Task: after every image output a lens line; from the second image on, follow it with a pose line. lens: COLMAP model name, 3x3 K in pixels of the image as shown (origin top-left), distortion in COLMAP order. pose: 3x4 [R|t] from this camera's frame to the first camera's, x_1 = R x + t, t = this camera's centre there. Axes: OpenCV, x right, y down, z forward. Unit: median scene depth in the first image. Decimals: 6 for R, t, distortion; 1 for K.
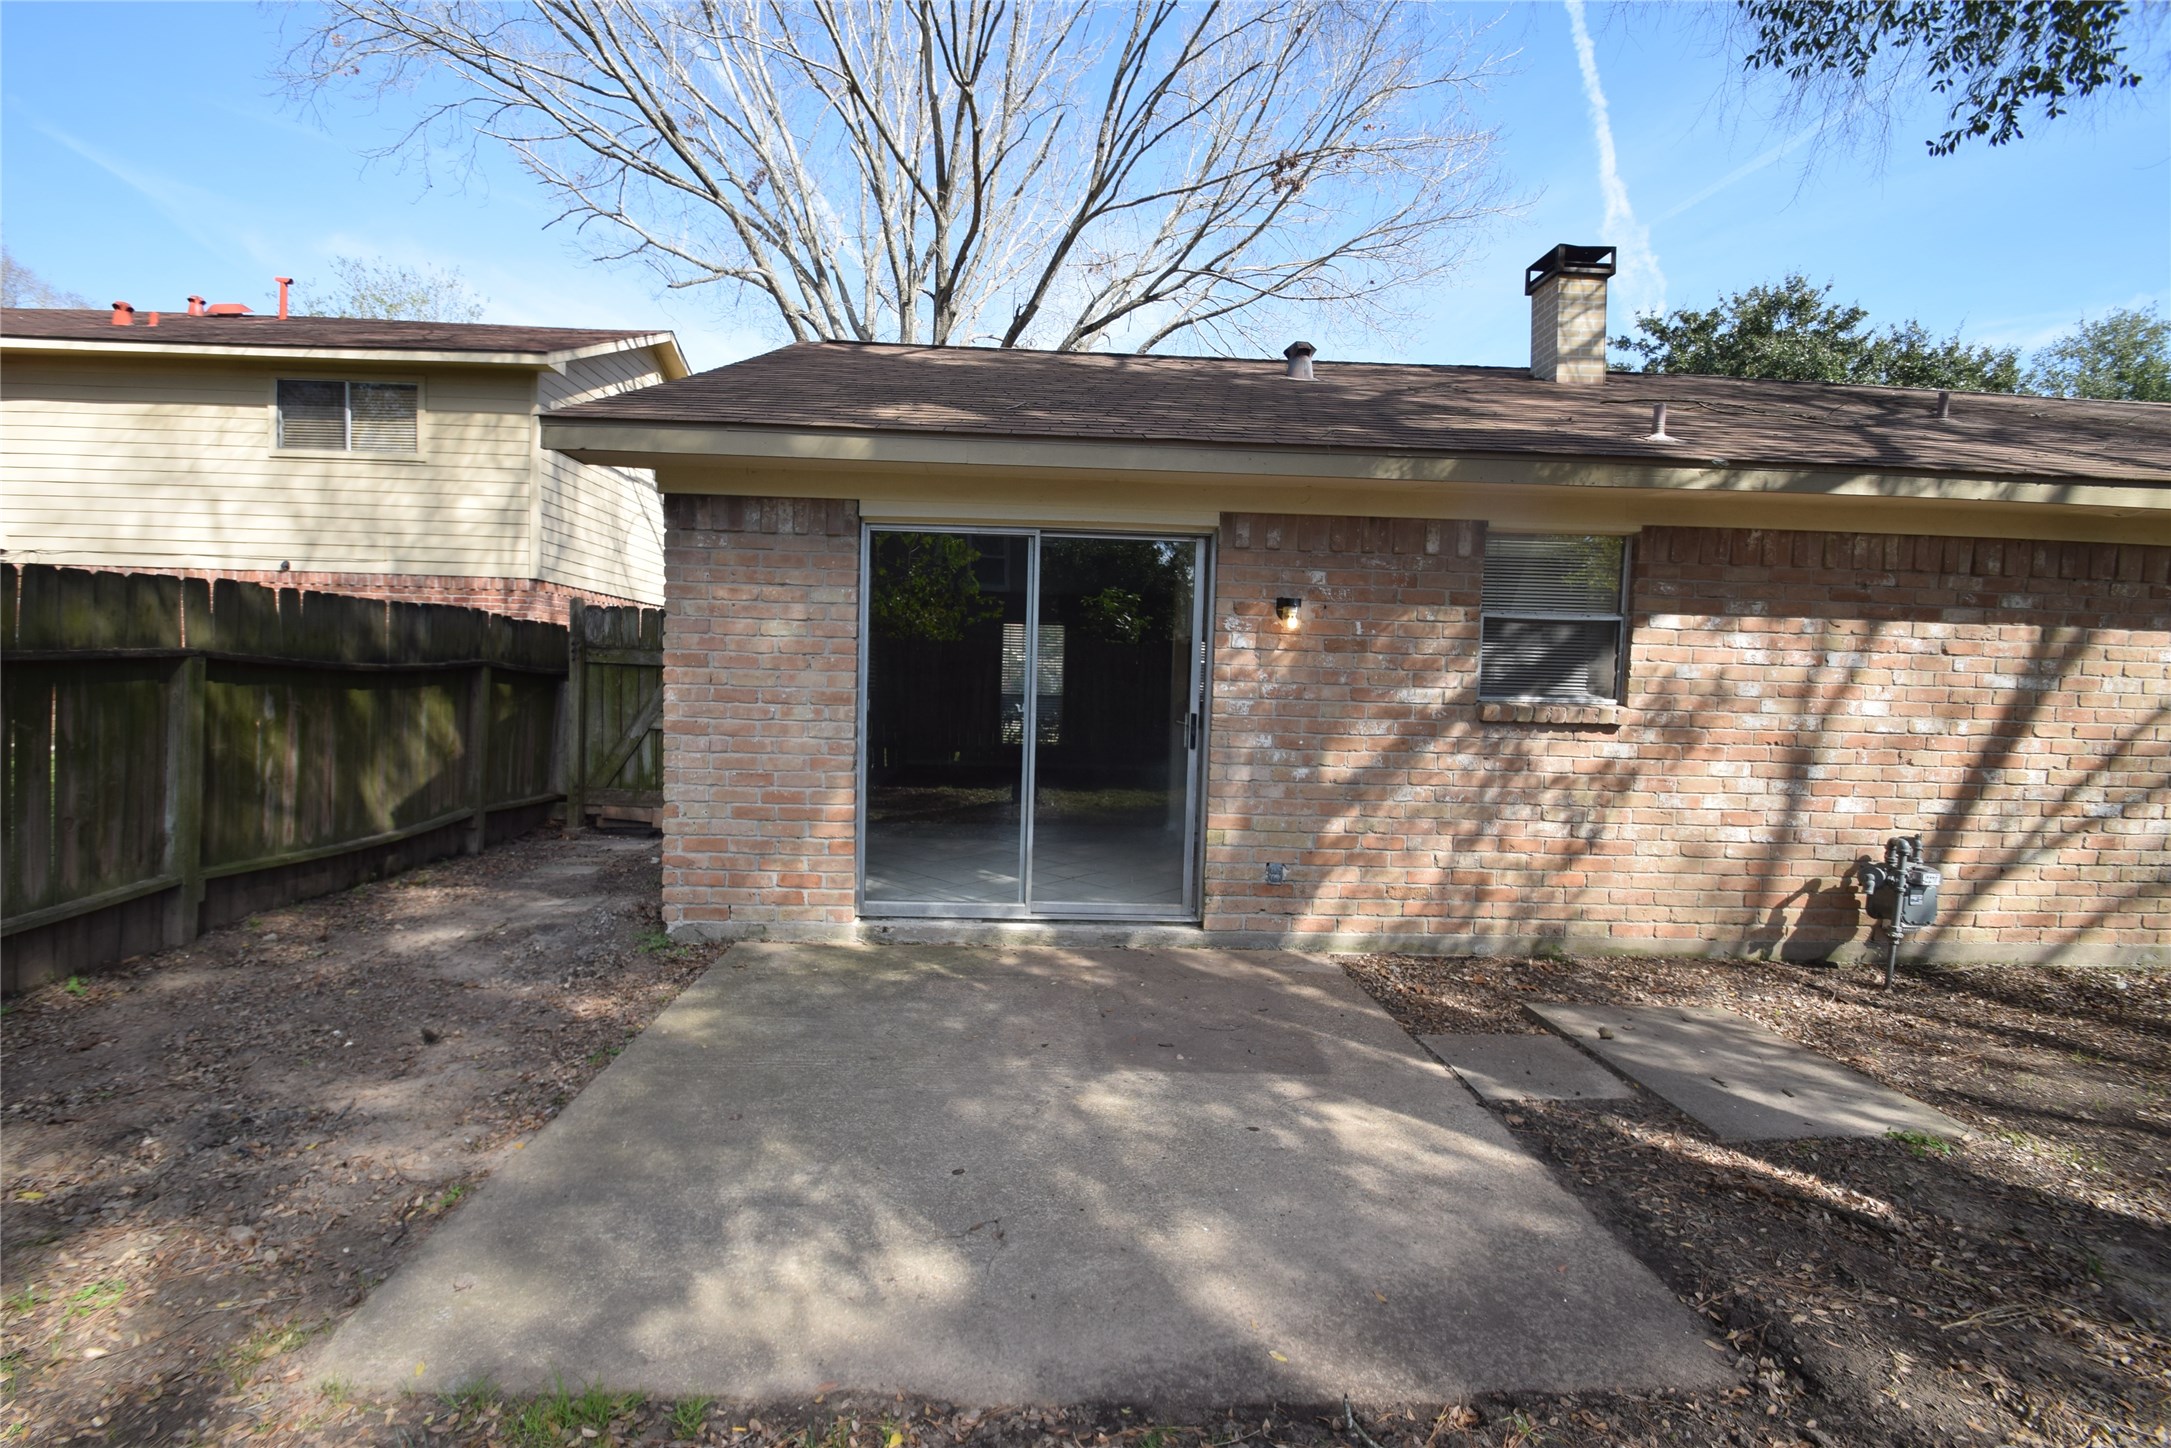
lens RADIAL K [[956.3, 0, 1078.4], [0, 956.3, 735.5], [0, 0, 1]] dist [0.009482, -0.013994]
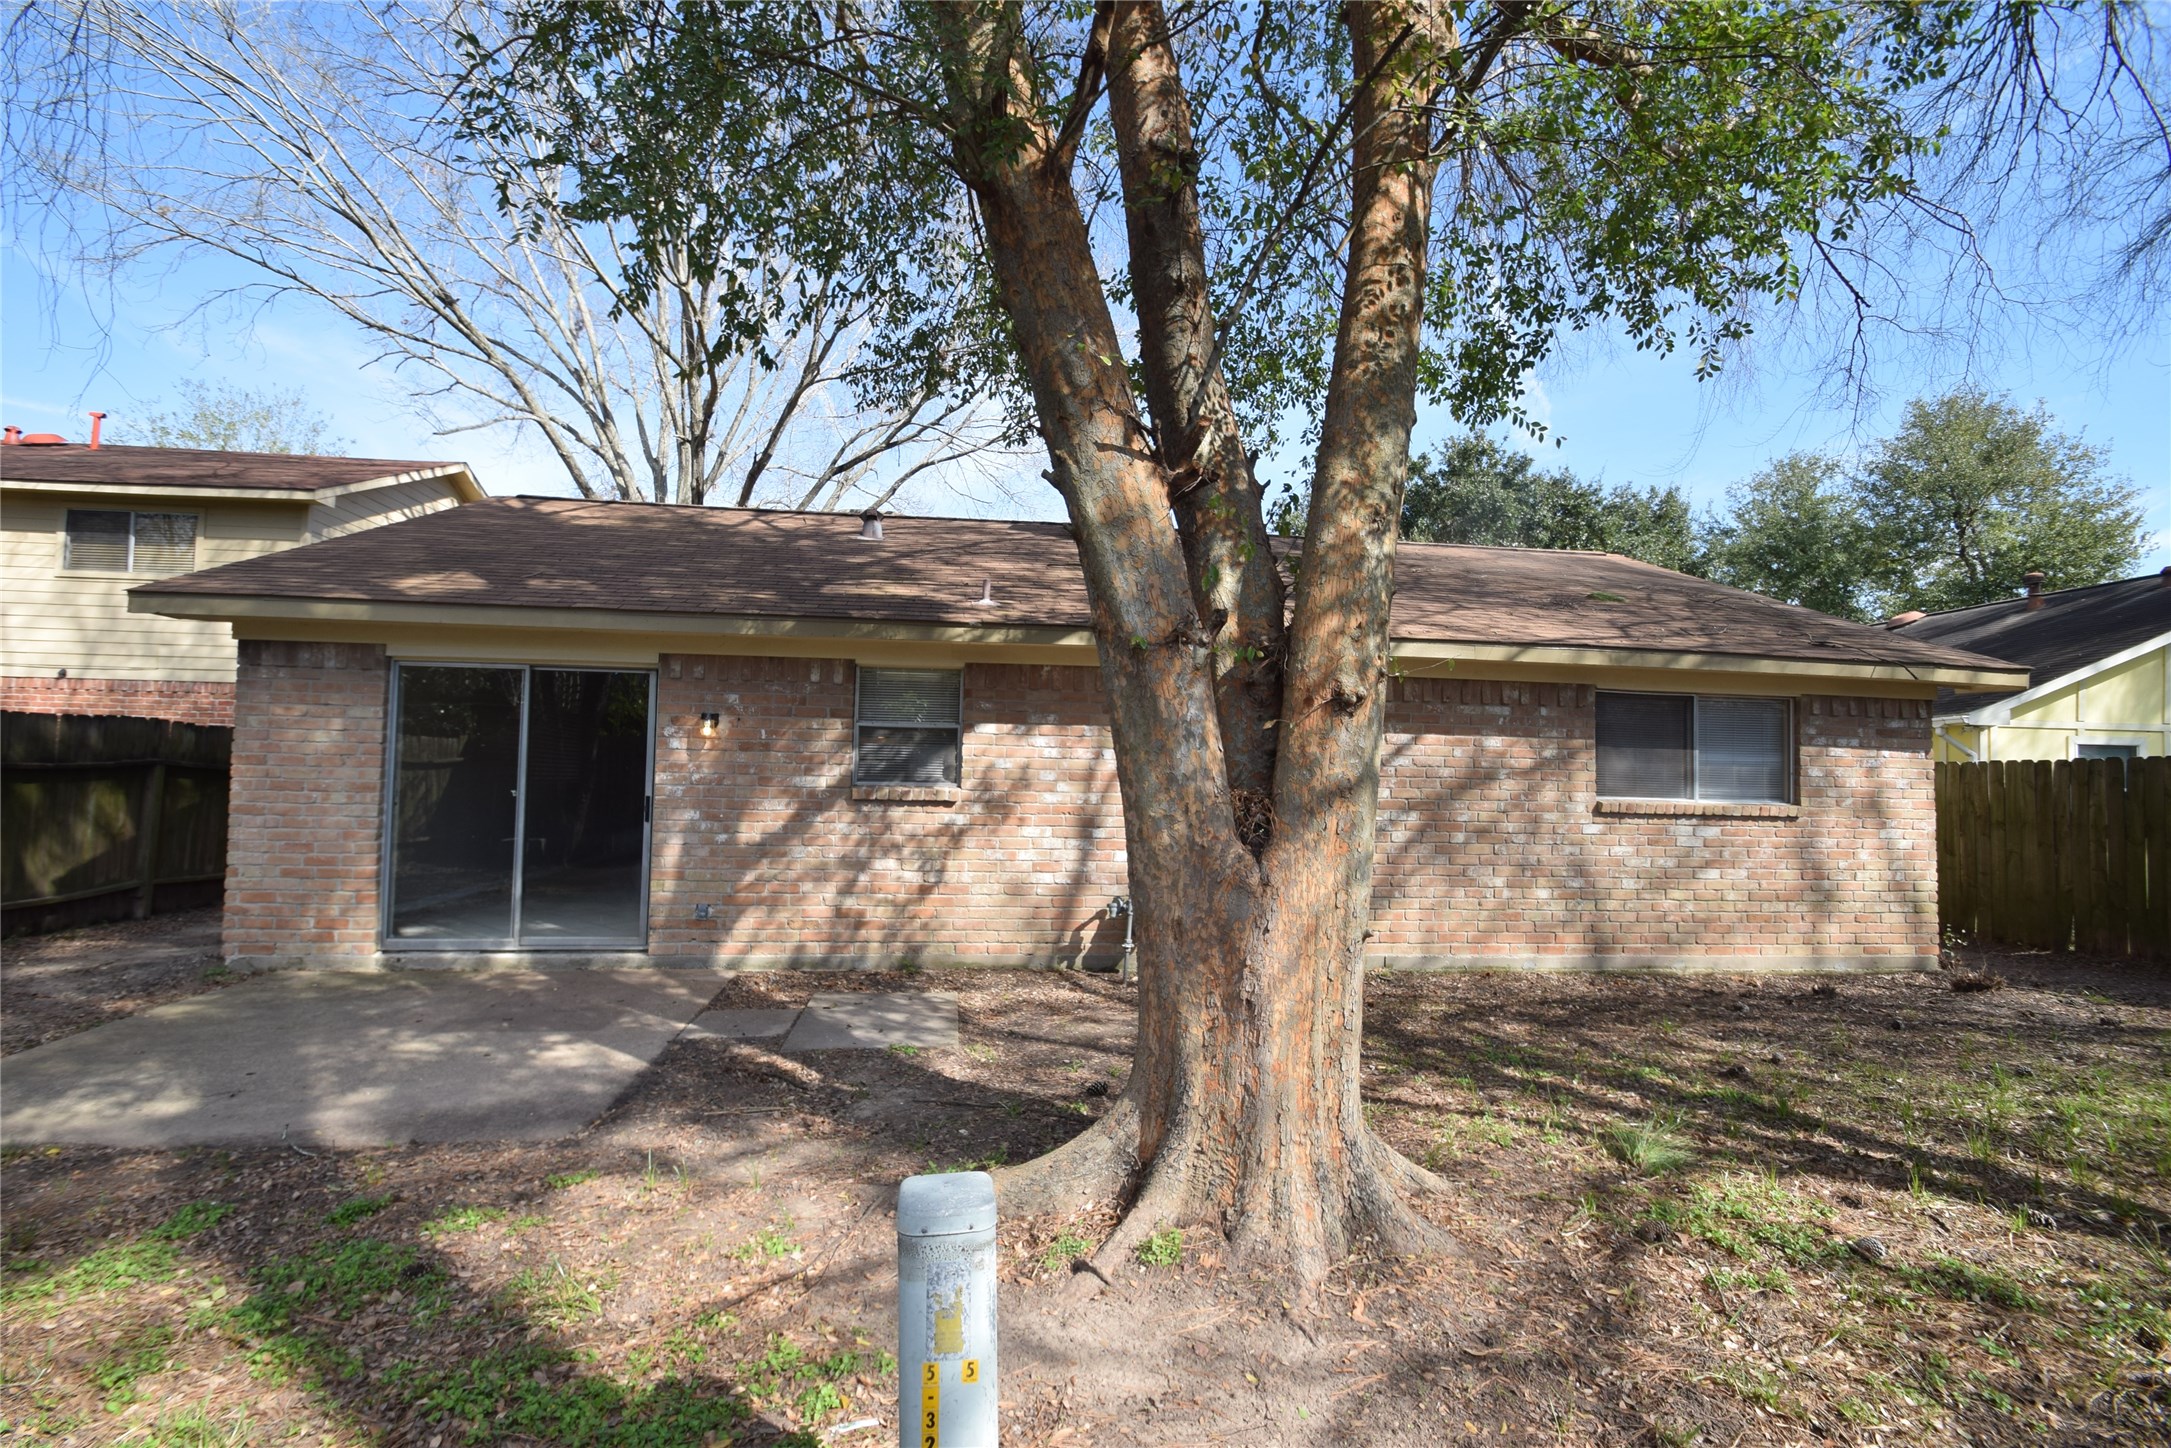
lens RADIAL K [[956.3, 0, 1079.0], [0, 956.3, 735.3], [0, 0, 1]] dist [0.009482, -0.013994]
pose [[0.996772, -0.004388, 0.080159, 0.629715], [0.012101, 0.995309, -0.095990, 0.030045], [-0.079362, 0.096650, 0.992149, -0.426450]]
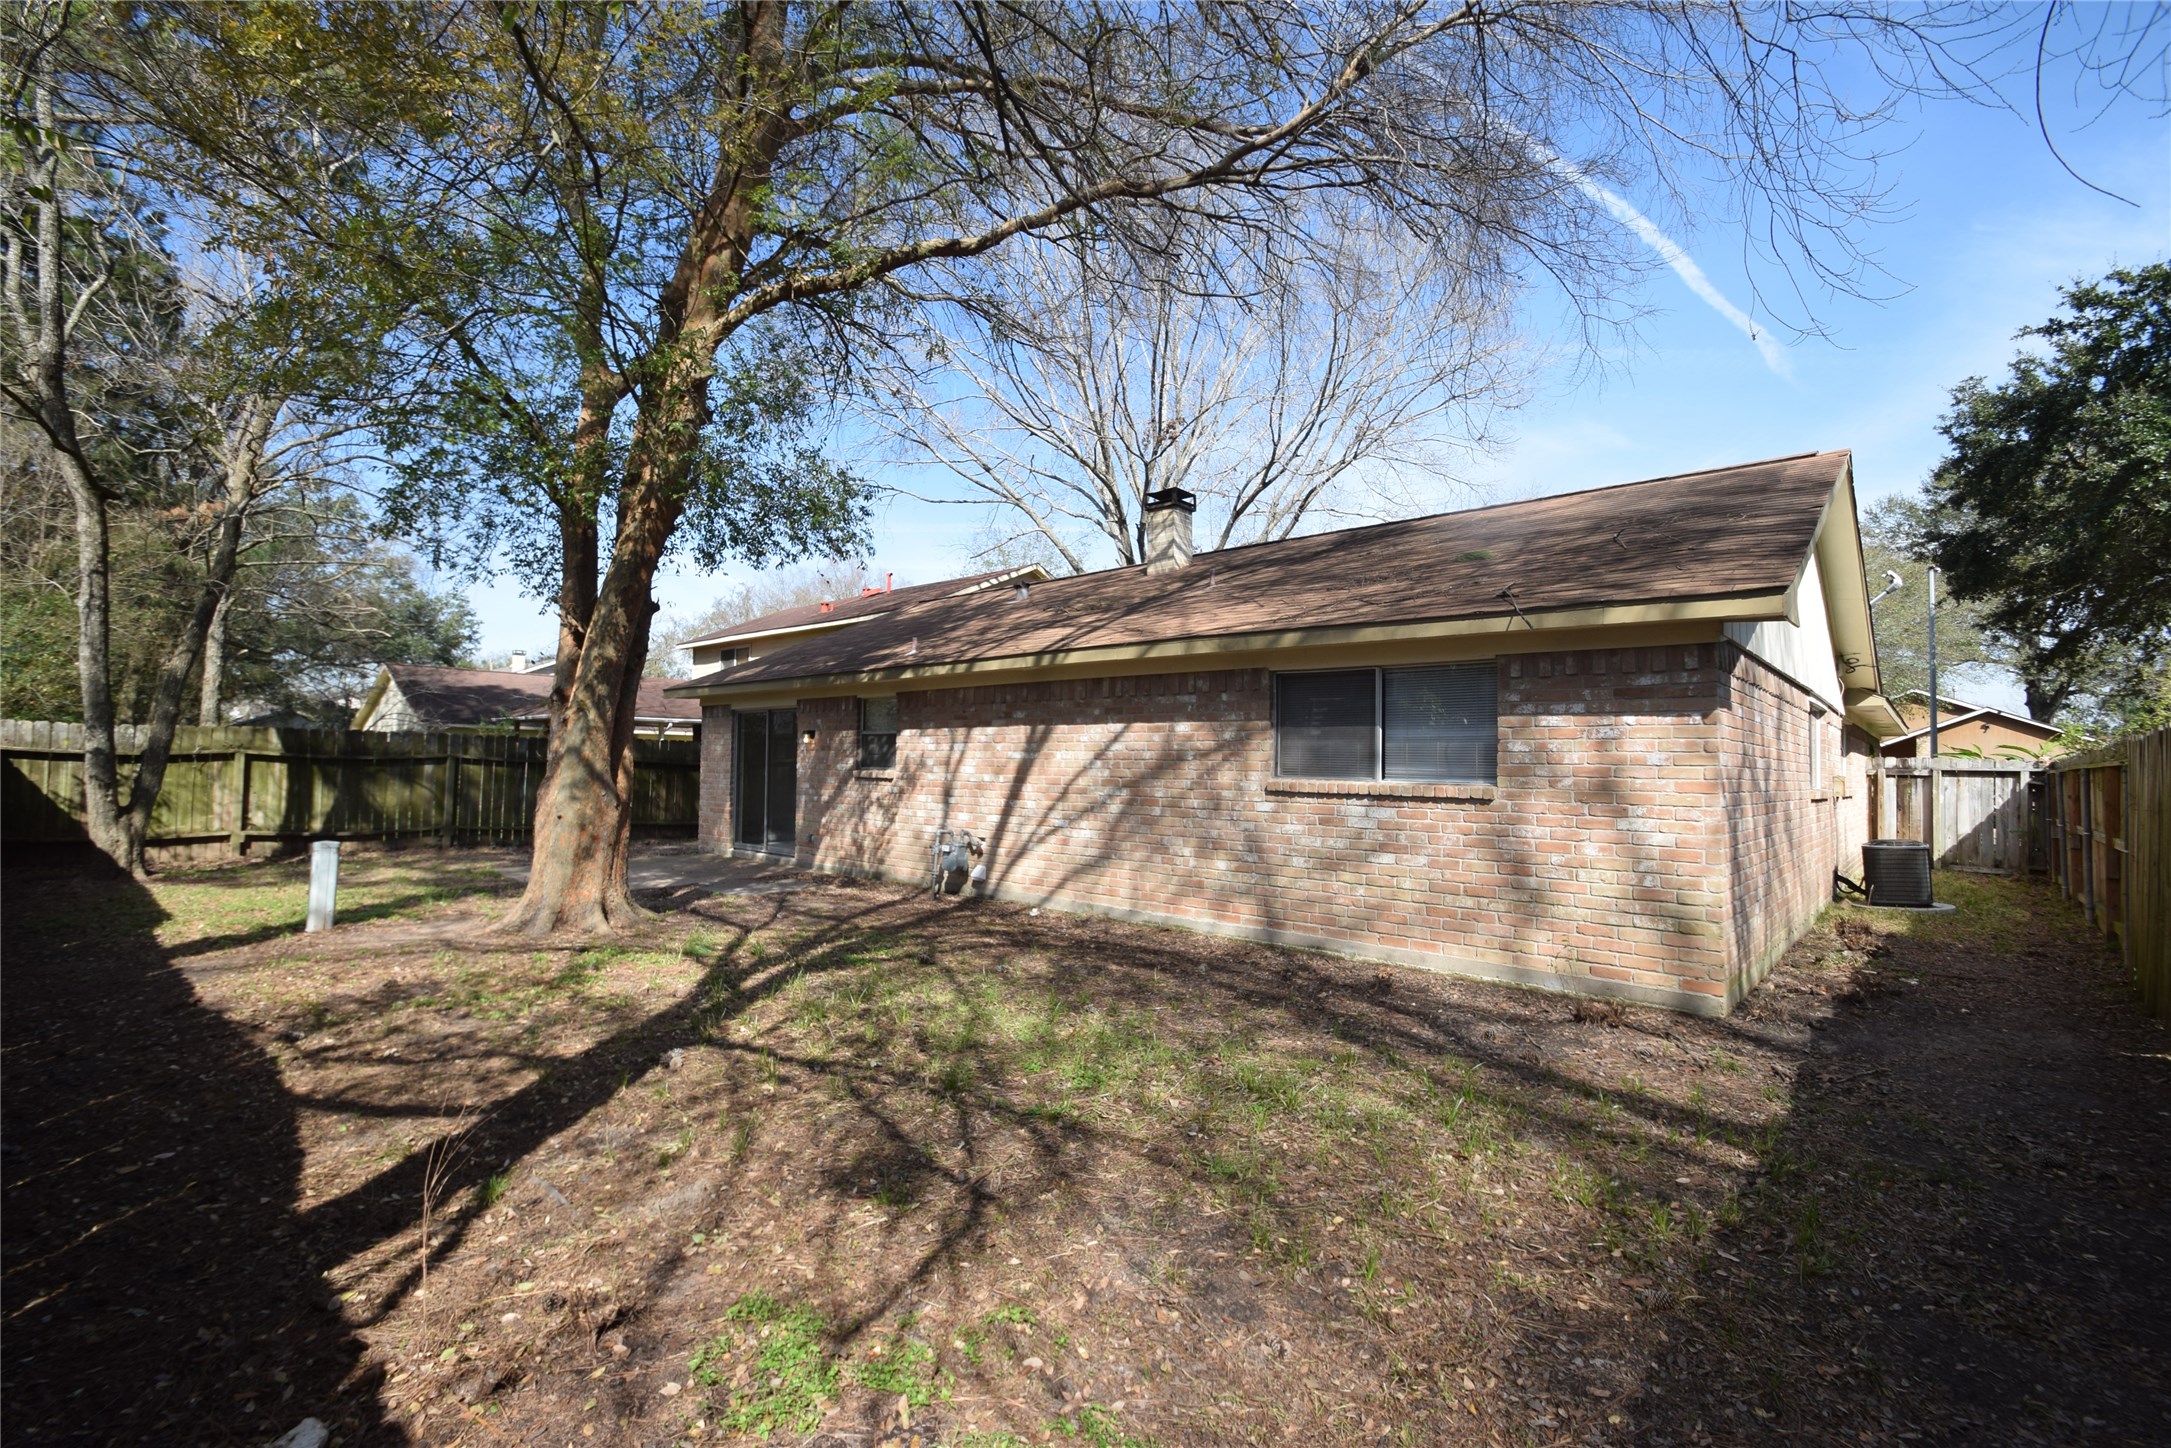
lens RADIAL K [[956.3, 0, 1073.1], [0, 956.3, 729.9], [0, 0, 1]] dist [0.009482, -0.013994]
pose [[0.705976, -0.044212, -0.706855, 2.473308], [-0.035333, 0.994608, -0.097499, 0.081109], [0.707354, 0.093807, 0.700607, -0.308941]]
